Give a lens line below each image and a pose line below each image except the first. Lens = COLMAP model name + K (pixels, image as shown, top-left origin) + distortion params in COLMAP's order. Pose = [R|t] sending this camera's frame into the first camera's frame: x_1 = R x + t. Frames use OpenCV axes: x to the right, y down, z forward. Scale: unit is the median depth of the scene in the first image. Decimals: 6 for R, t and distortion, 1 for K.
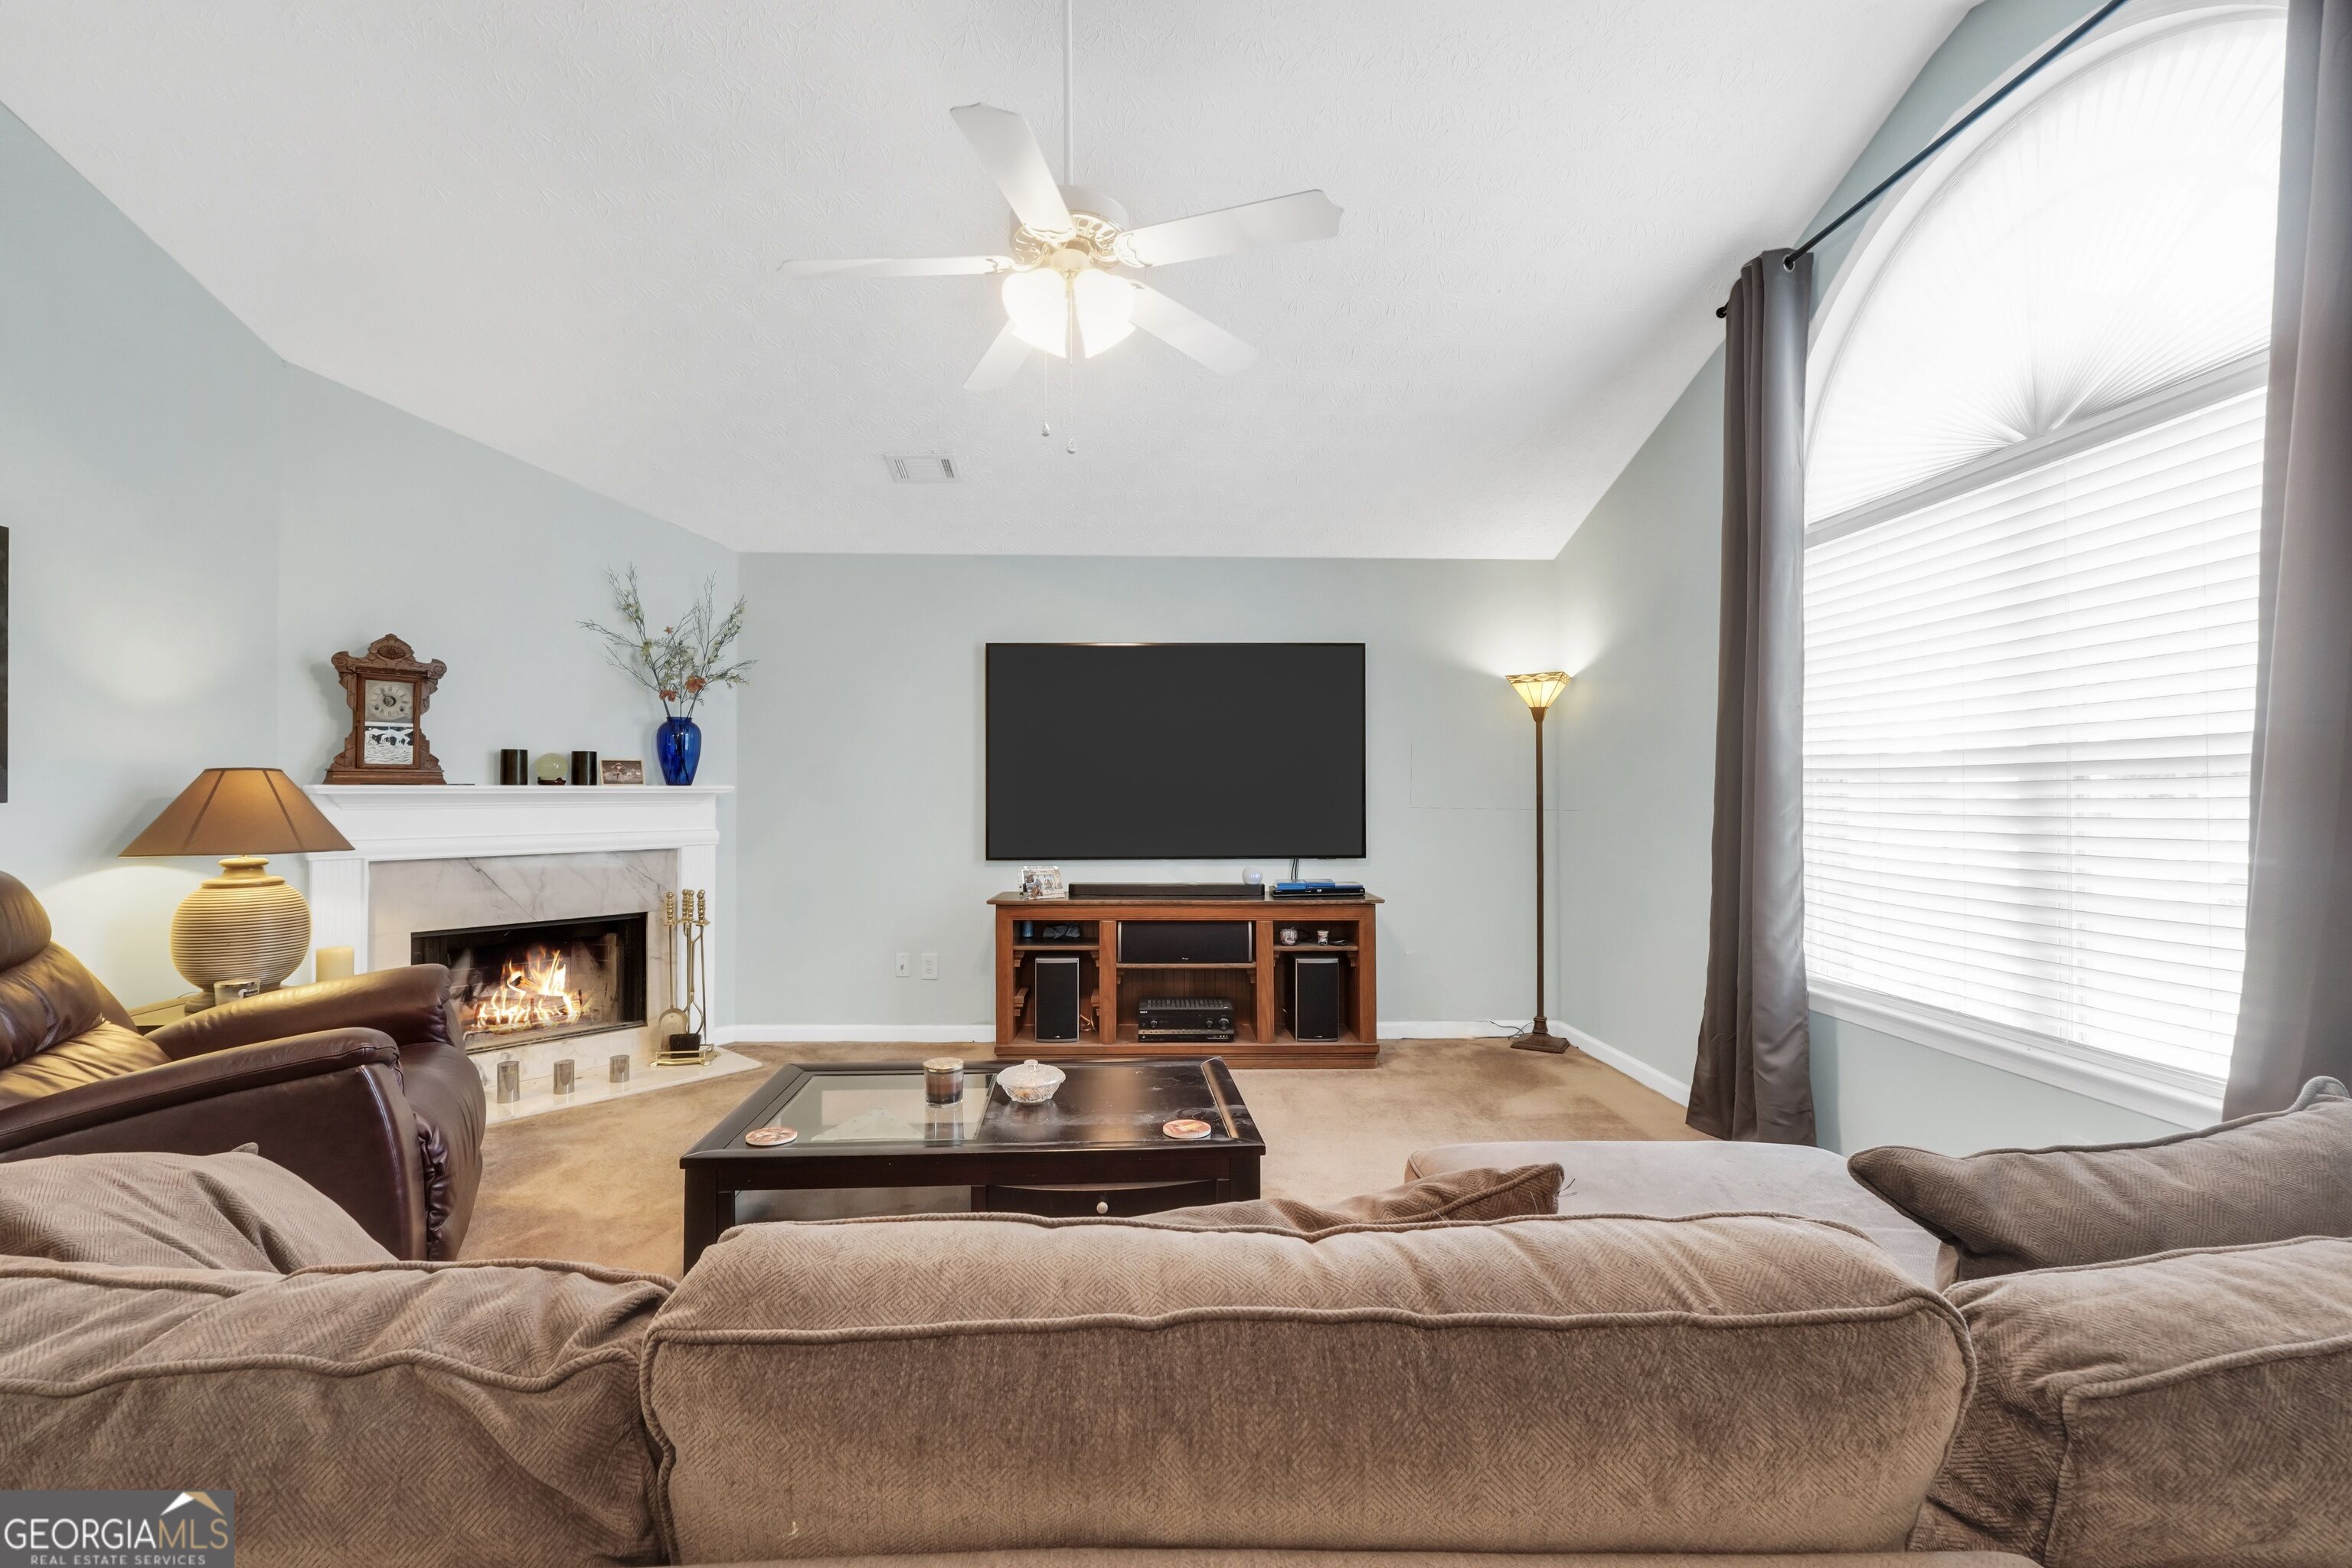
lens RADIAL K [[1003.1, 0, 1160.4], [0, 1003.1, 780.0], [0, 0, 1]] dist [-0.023719, 0.009935]
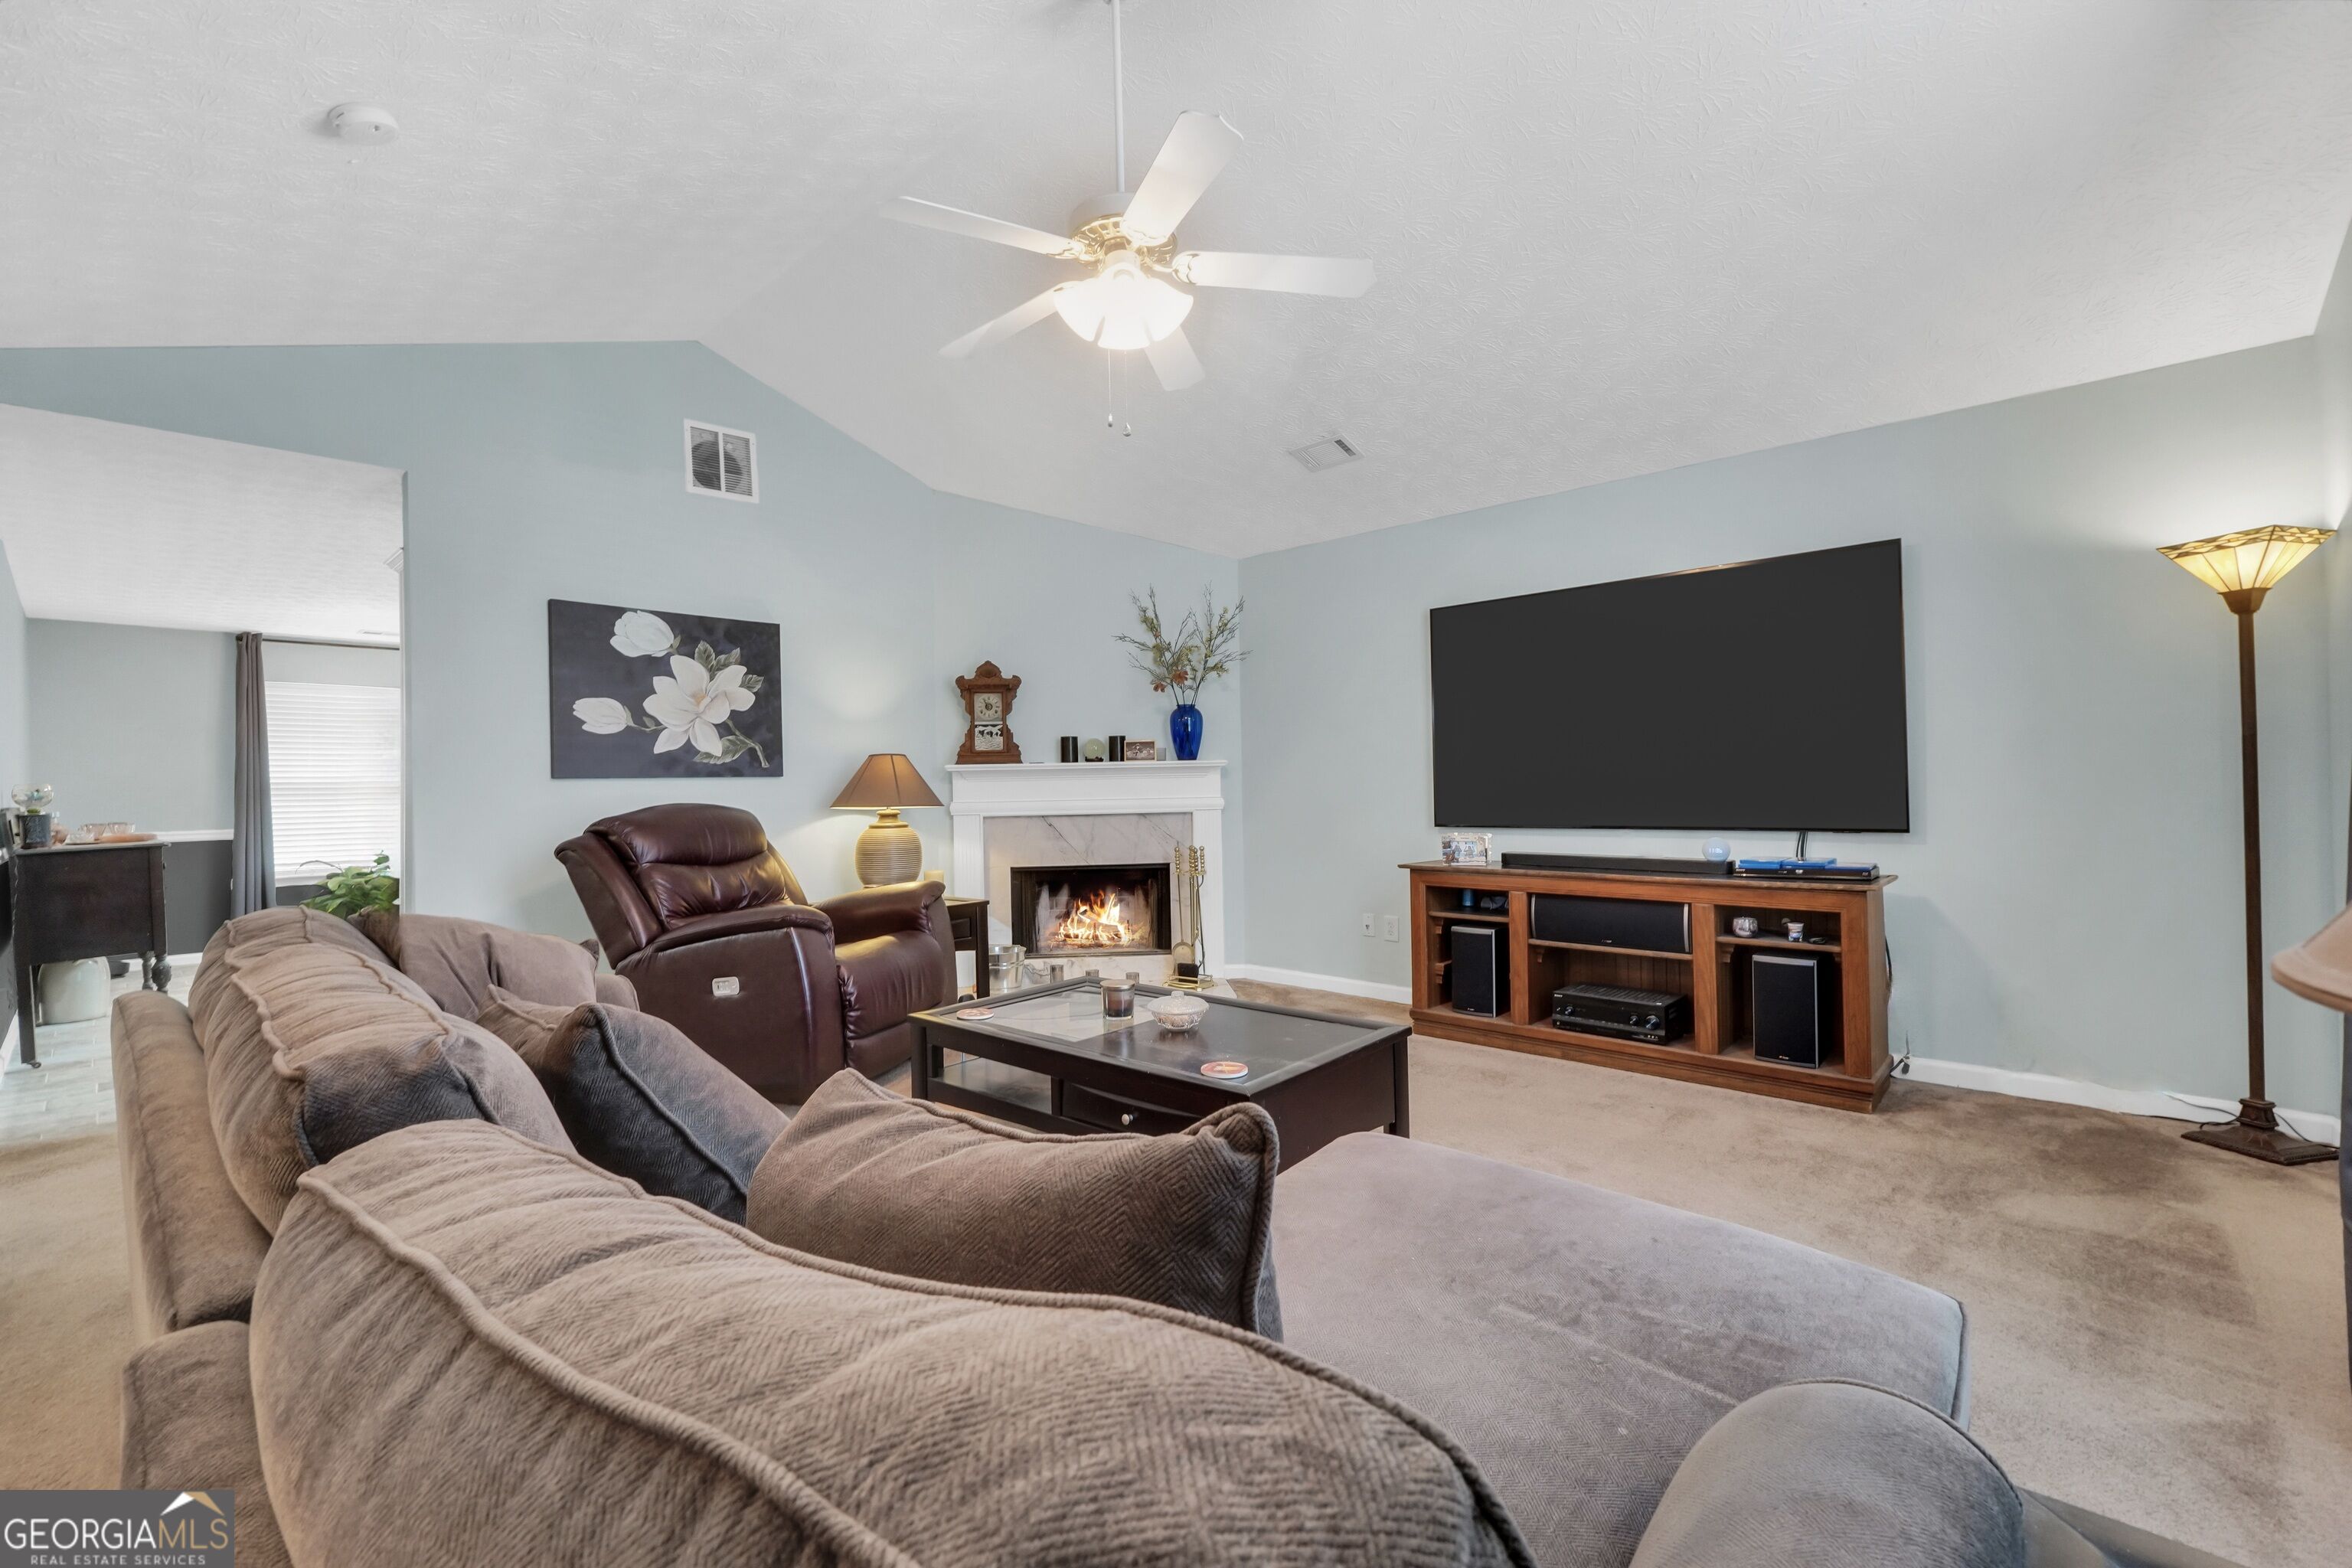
lens RADIAL K [[984.0, 0, 1161.6], [0, 984.0, 780.3], [0, 0, 1]] dist [-0.022310, 0.008561]
pose [[0.711129, -0.015922, -0.702881, 0.351411], [0.027095, 0.999621, 0.004770, 0.023916], [0.702539, -0.022437, 0.711291, 0.125818]]
